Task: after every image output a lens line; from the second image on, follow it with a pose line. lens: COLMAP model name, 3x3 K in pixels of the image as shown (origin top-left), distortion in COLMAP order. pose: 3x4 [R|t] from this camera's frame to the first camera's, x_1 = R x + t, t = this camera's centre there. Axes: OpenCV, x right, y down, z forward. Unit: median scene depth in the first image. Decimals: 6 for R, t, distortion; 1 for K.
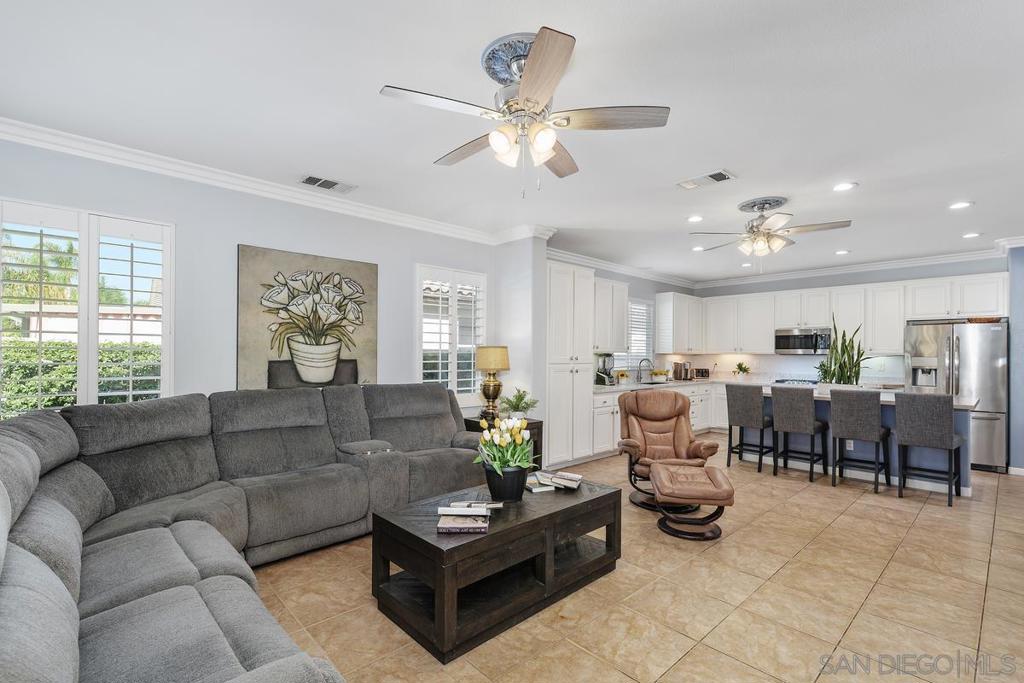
lens RADIAL K [[464.9, 0, 512.5], [0, 464.9, 350.0], [0, 0, 1]] dist [-0.000027, 0.000022]
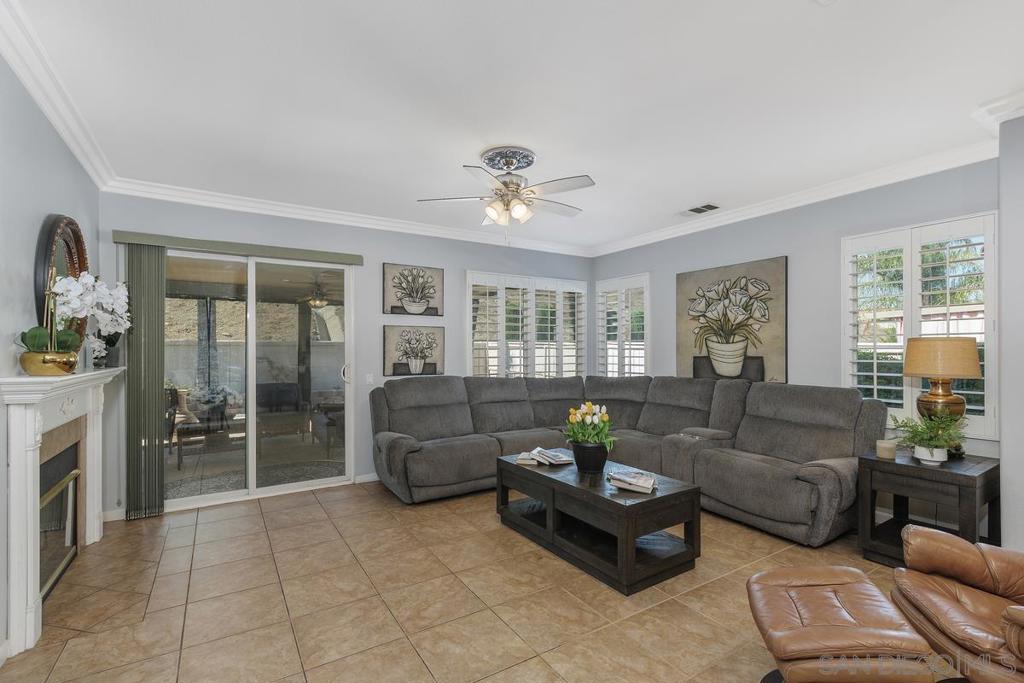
lens RADIAL K [[480.1, 0, 512.0], [0, 480.1, 341.5], [0, 0, 1]] dist [-0.000405, 0.000109]
pose [[-0.194832, -0.025981, -0.980492, 0.846625], [0.003602, 0.999623, -0.027203, 0.014856], [0.980830, -0.008832, -0.194665, 0.711398]]
